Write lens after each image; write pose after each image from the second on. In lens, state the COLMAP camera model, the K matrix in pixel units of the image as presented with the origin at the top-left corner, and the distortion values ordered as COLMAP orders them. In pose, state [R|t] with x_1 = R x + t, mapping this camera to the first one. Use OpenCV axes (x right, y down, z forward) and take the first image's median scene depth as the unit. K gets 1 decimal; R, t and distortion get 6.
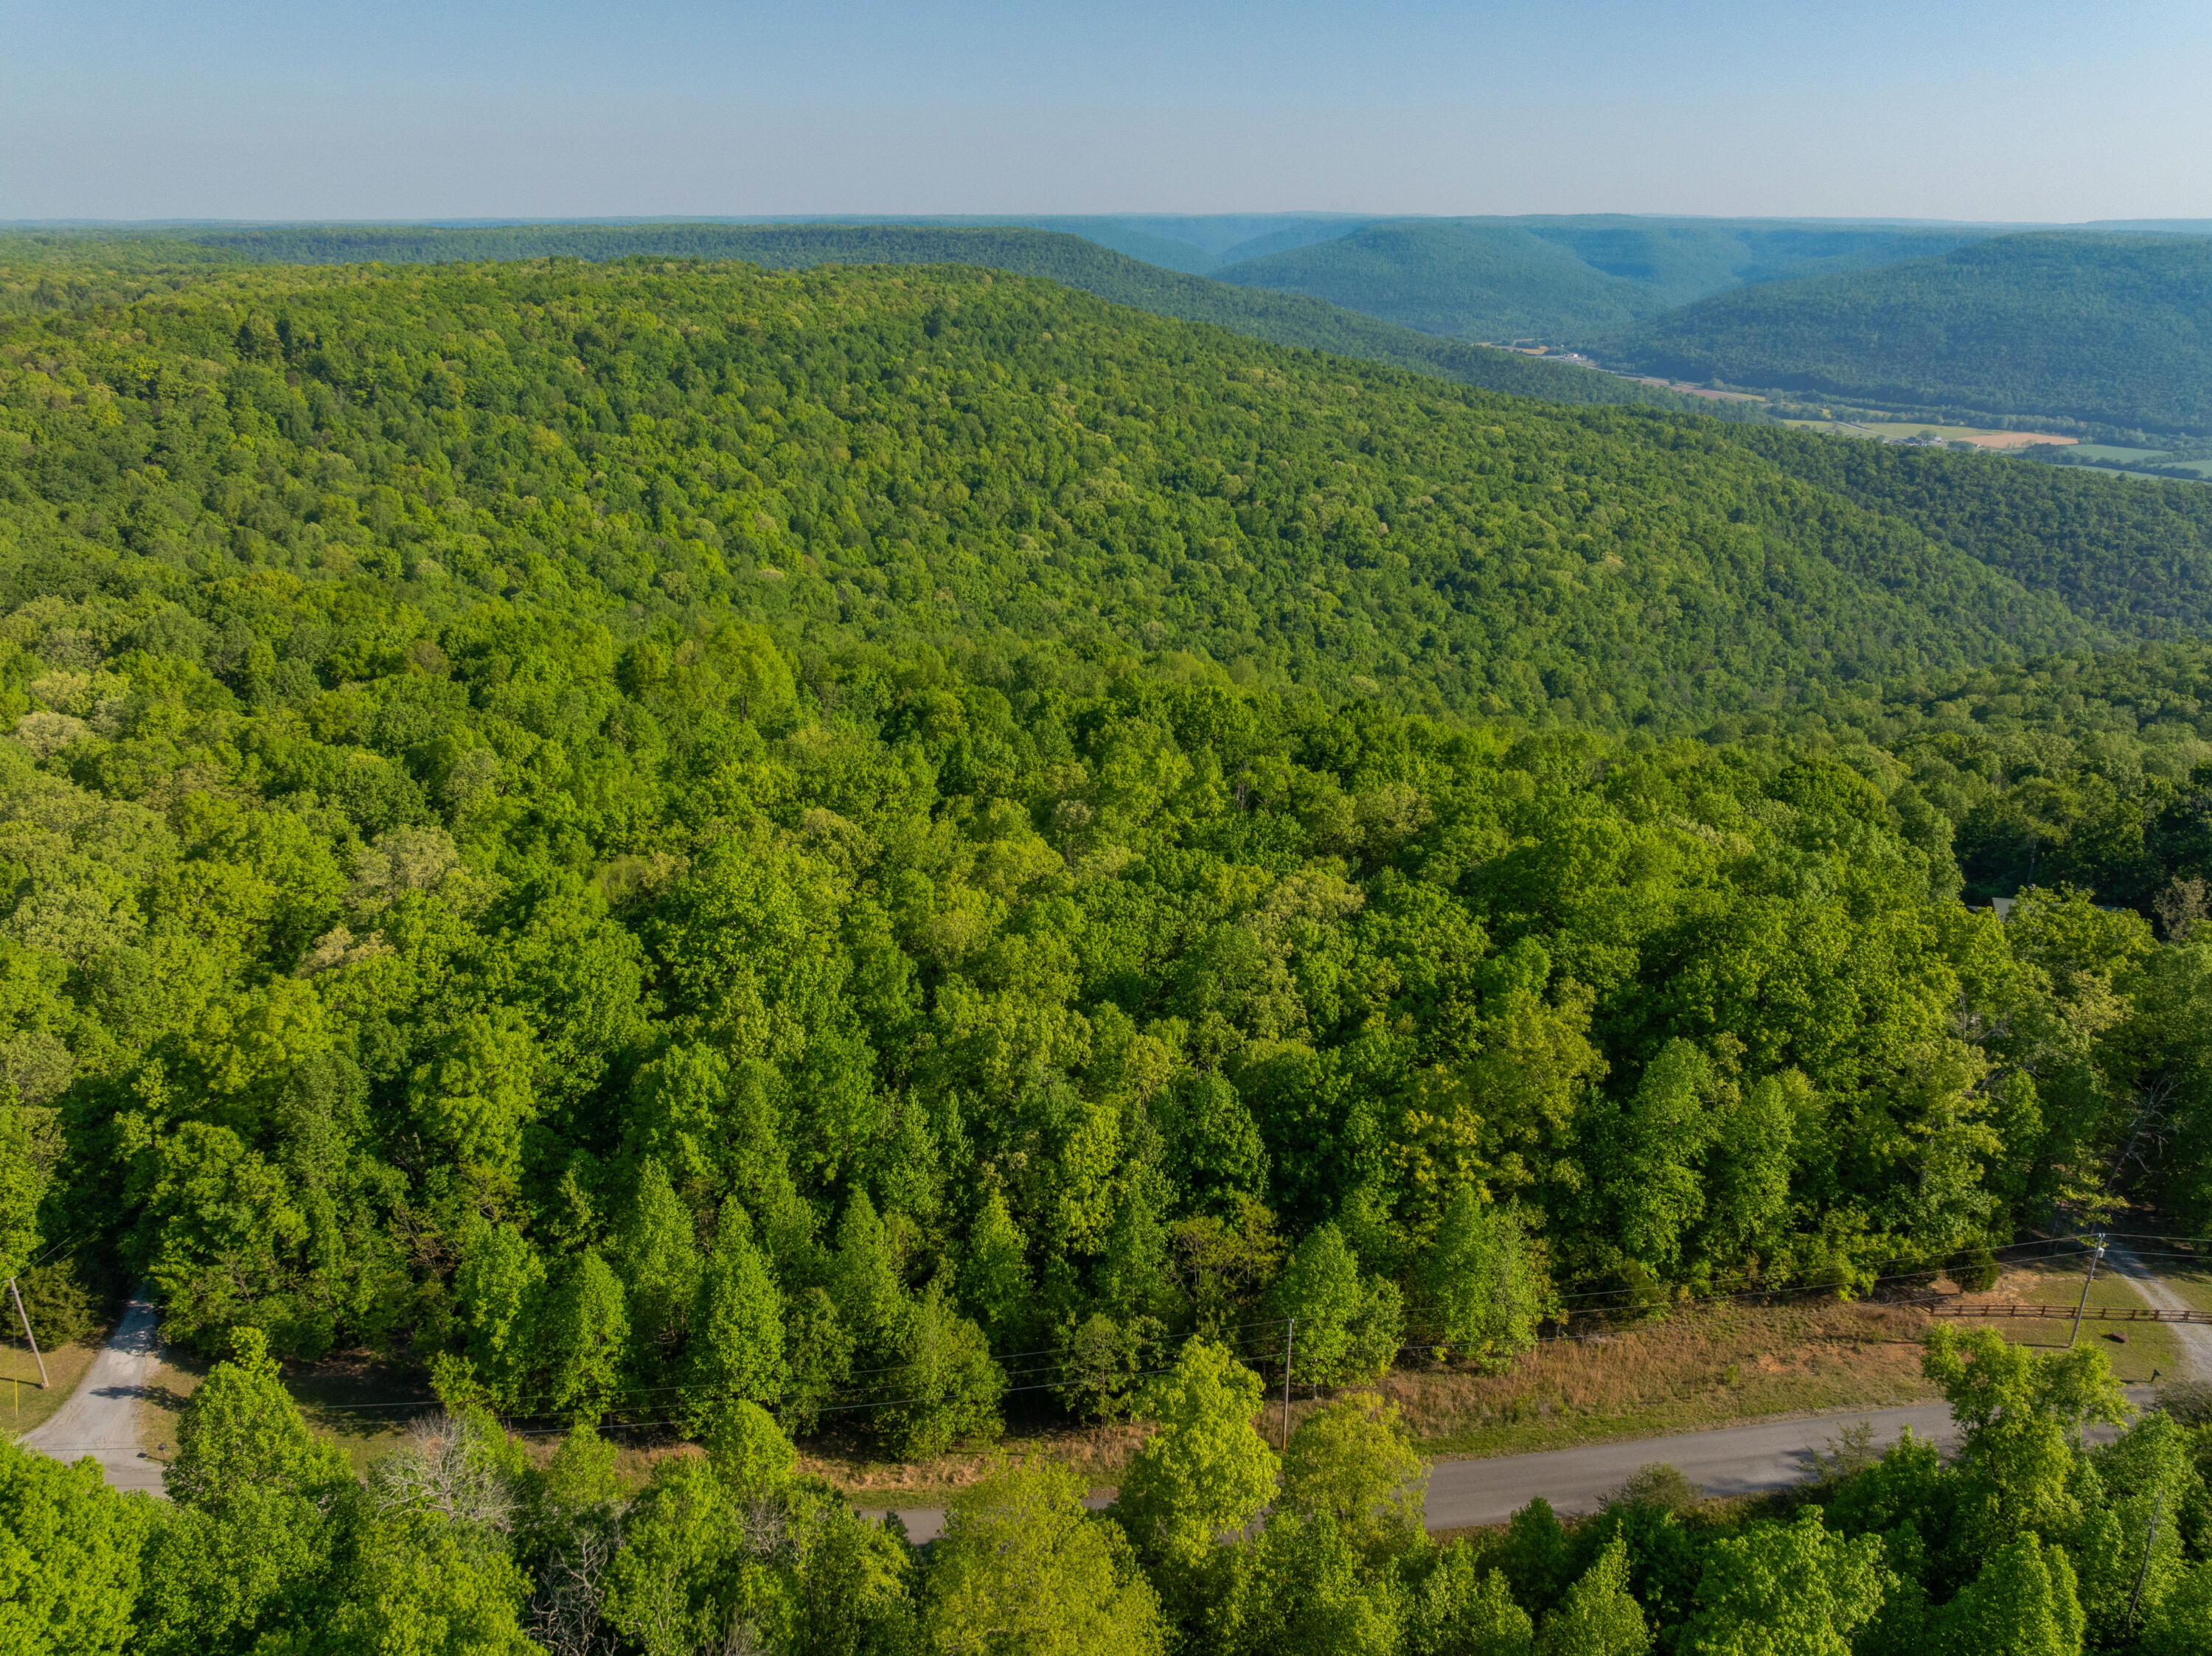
lens RADIAL K [[1568.8, 0, 1100.7], [0, 1568.8, 823.8], [0, 0, 1]] dist [-0.039943, 0.001155]
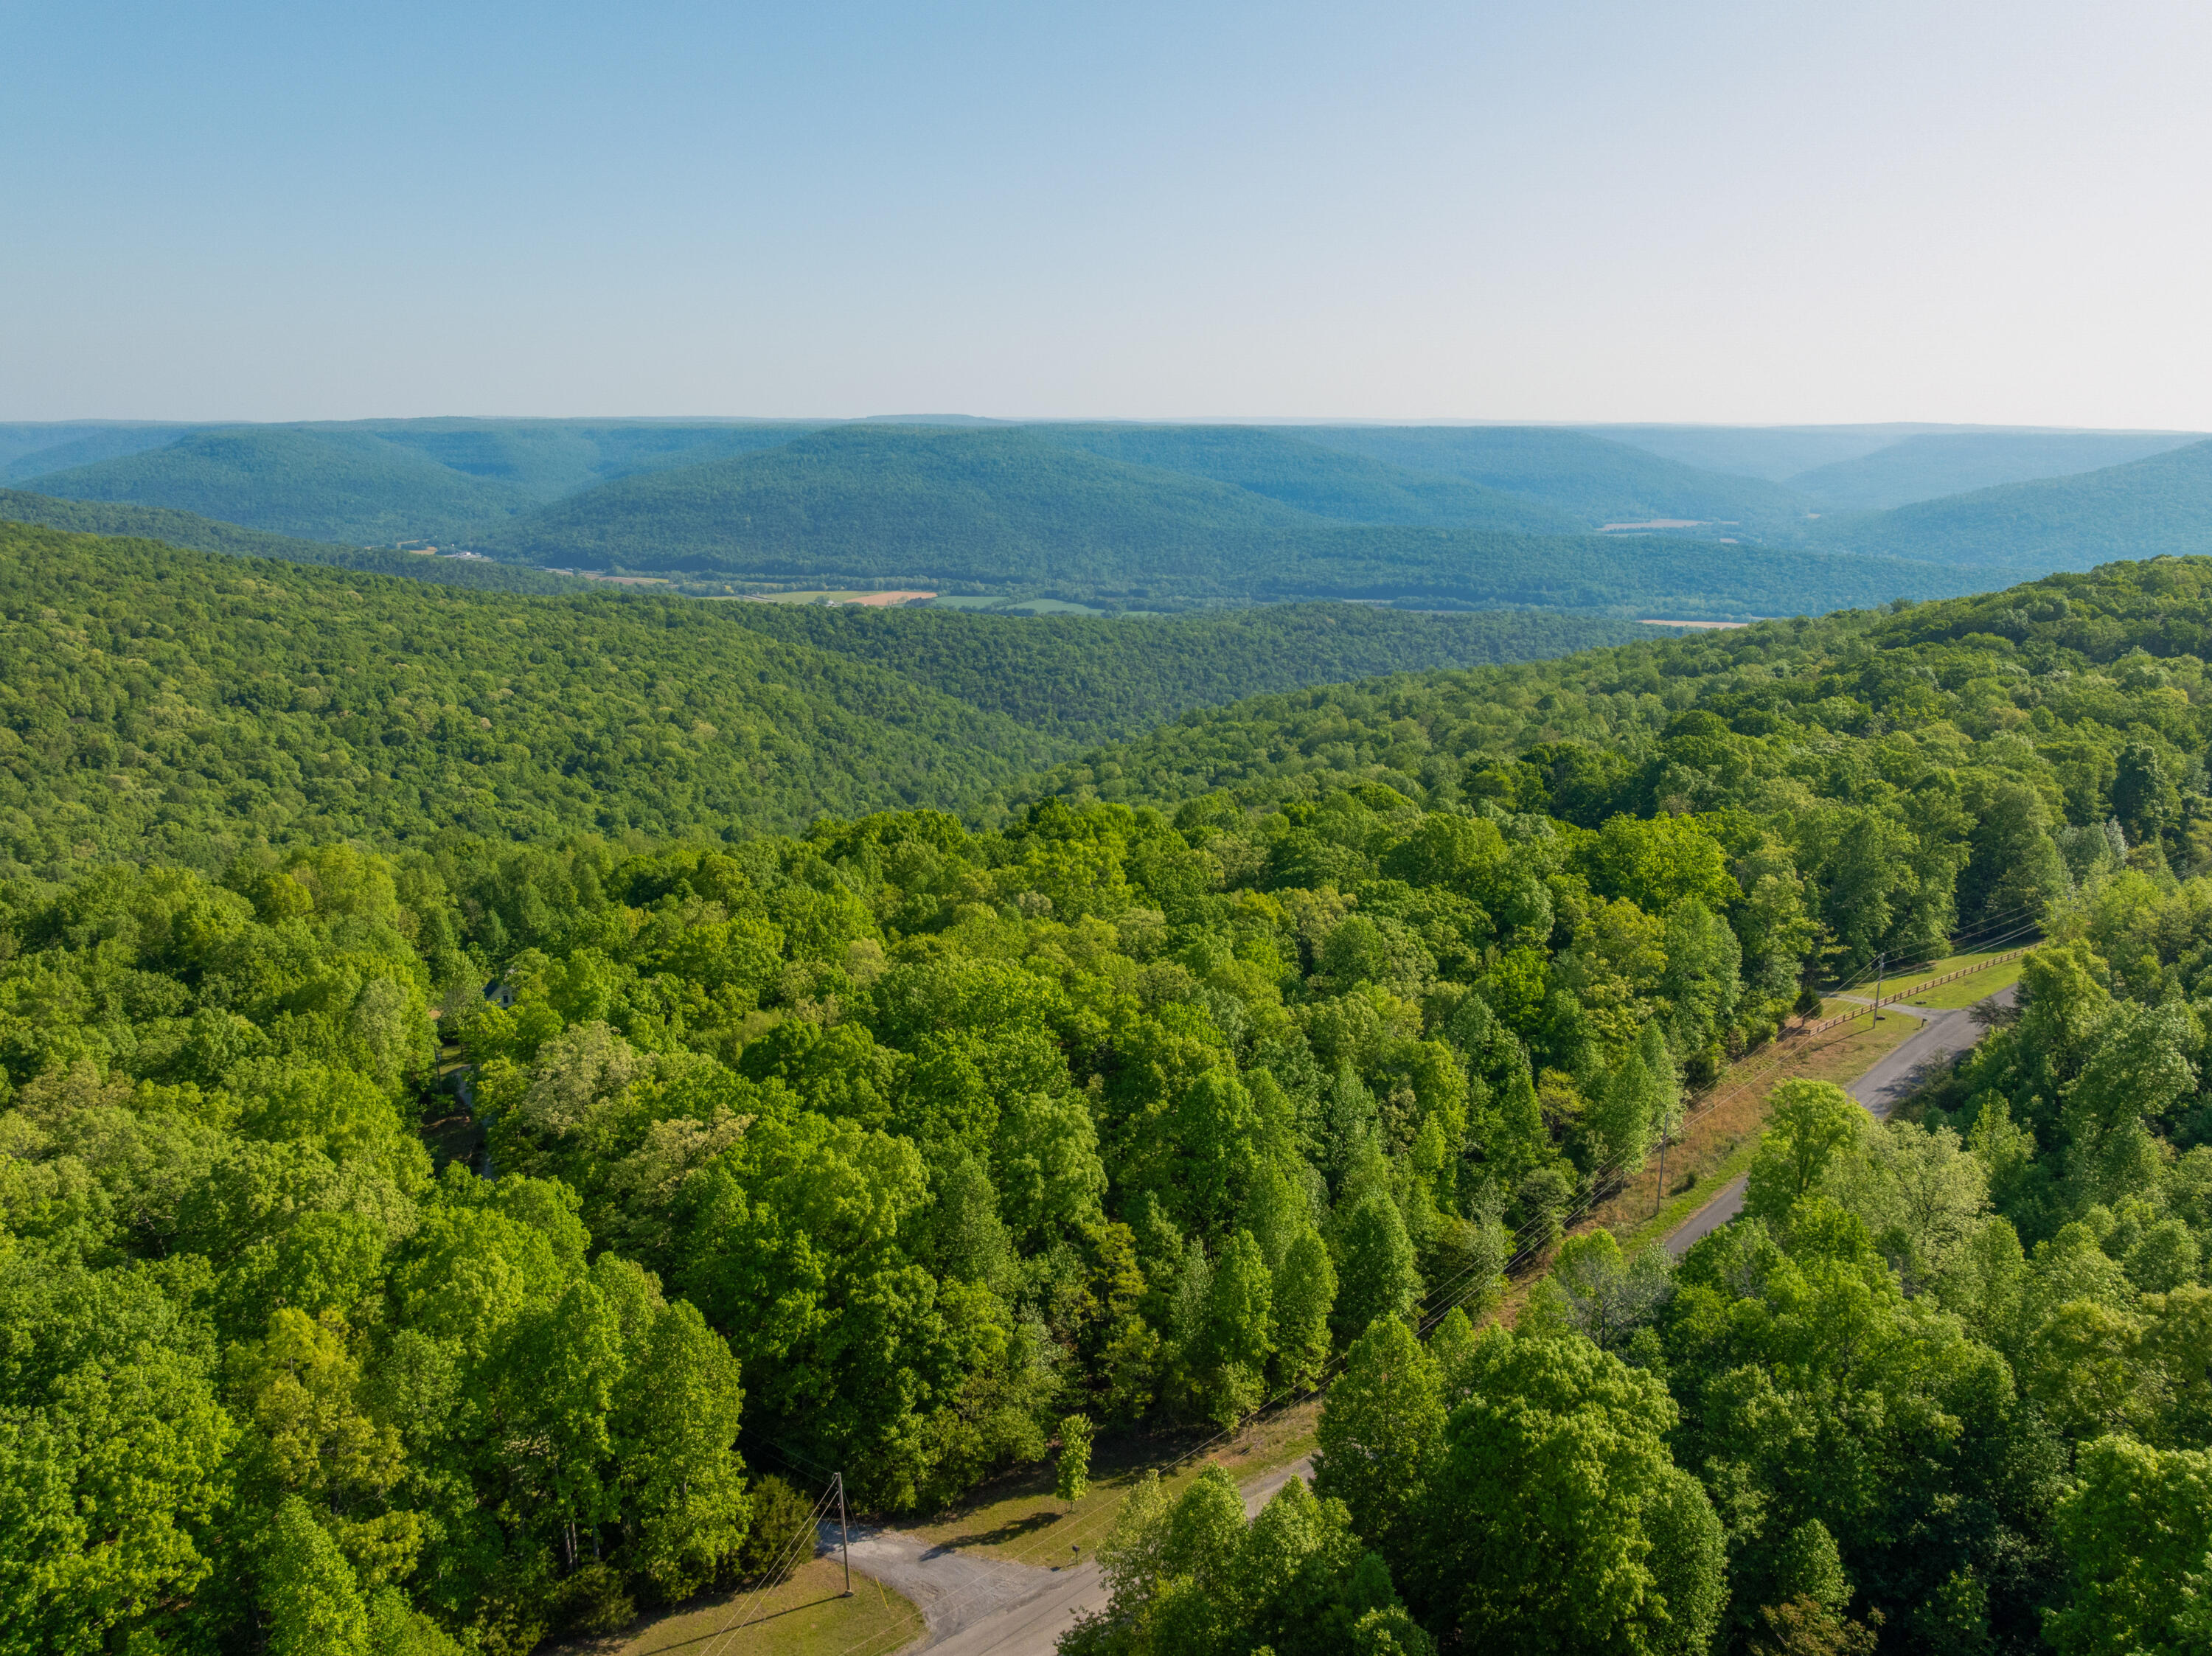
lens RADIAL K [[1568.8, 0, 1091.9], [0, 1568.8, 840.3], [0, 0, 1]] dist [-0.039943, 0.001155]
pose [[0.773929, -0.162207, 0.612147, -0.191452], [0.227674, 0.973277, -0.029947, -0.001867], [-0.590931, 0.162547, 0.790177, 0.019614]]
